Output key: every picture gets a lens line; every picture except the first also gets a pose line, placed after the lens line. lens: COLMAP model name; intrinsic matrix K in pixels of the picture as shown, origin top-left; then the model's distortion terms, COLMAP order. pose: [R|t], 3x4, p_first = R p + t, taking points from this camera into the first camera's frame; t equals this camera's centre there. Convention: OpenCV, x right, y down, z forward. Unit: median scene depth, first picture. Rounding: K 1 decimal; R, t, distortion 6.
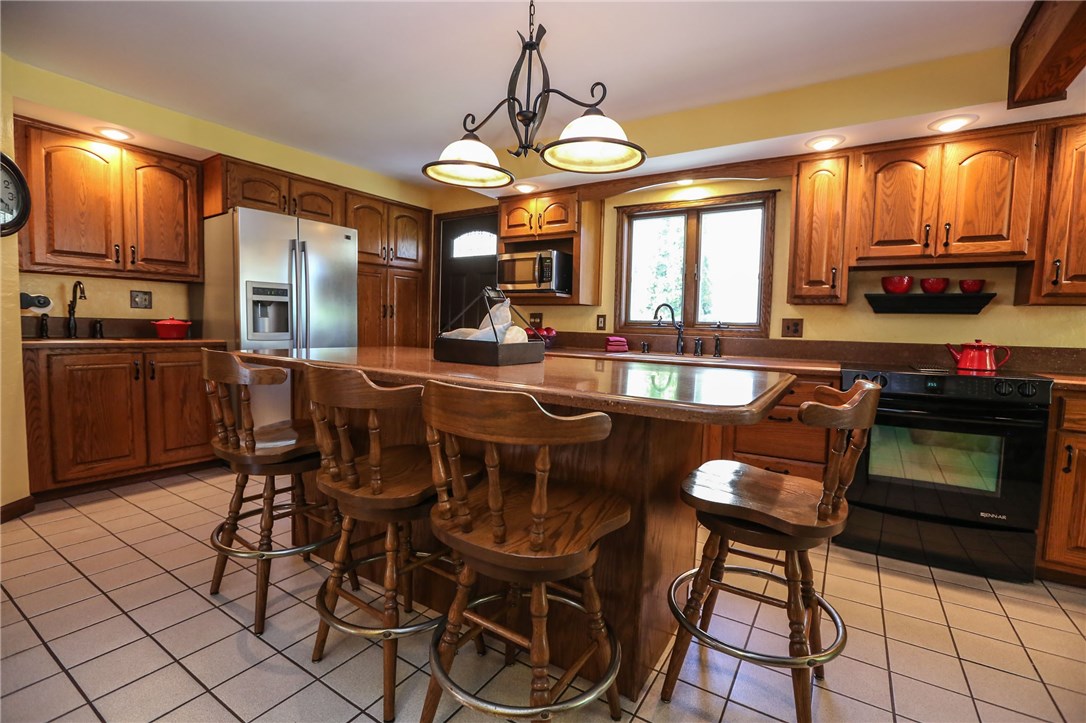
lens RADIAL K [[494.2, 0, 542.1], [0, 494.2, 359.6], [0, 0, 1]] dist [-0.055150, 0.017777]
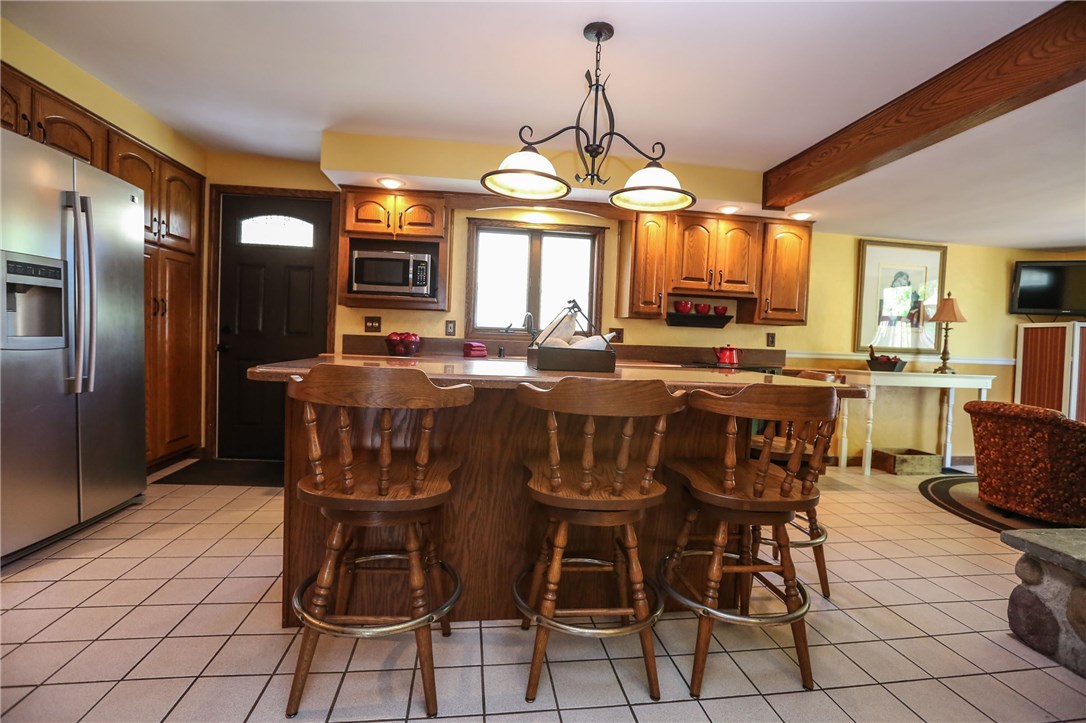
lens RADIAL K [[494.2, 0, 542.1], [0, 494.2, 359.6], [0, 0, 1]] dist [-0.055150, 0.017777]
pose [[0.754644, -0.023694, 0.655707, -0.463844], [0.027199, 0.999618, 0.004818, -0.011667], [-0.655571, 0.014199, 0.755000, 0.124647]]
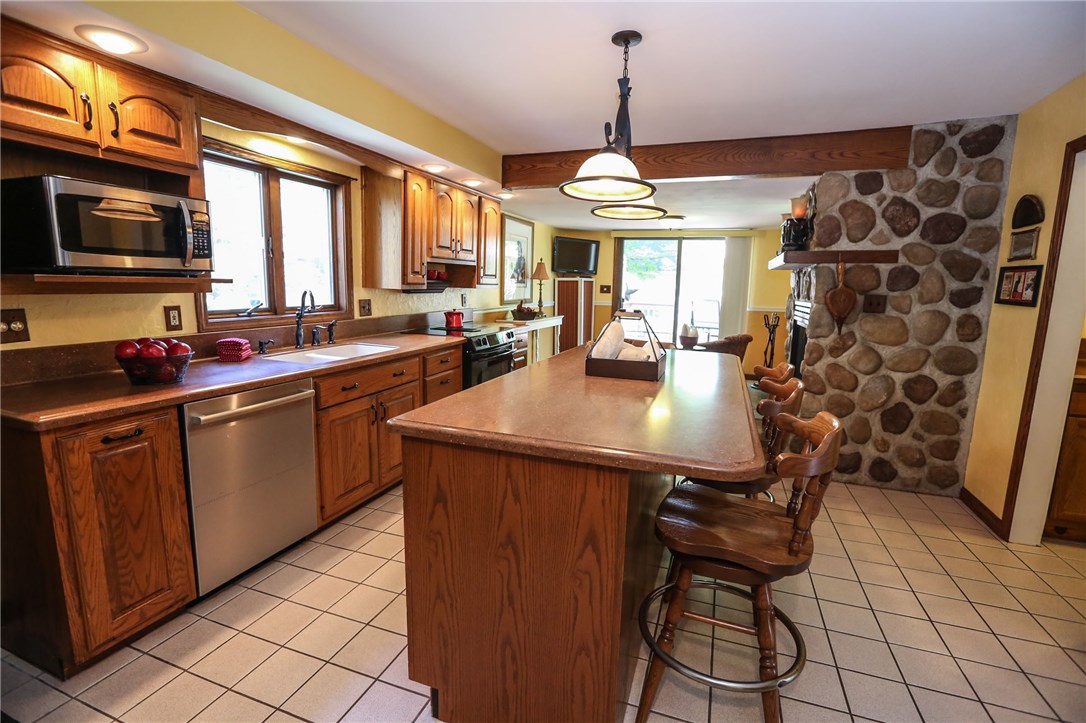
lens RADIAL K [[494.2, 0, 542.1], [0, 494.2, 359.6], [0, 0, 1]] dist [-0.055150, 0.017777]
pose [[-0.218533, -0.181448, 0.958812, -0.636711], [0.038053, 0.980229, 0.194174, -0.140578], [-0.975087, 0.078919, -0.207308, 0.780500]]
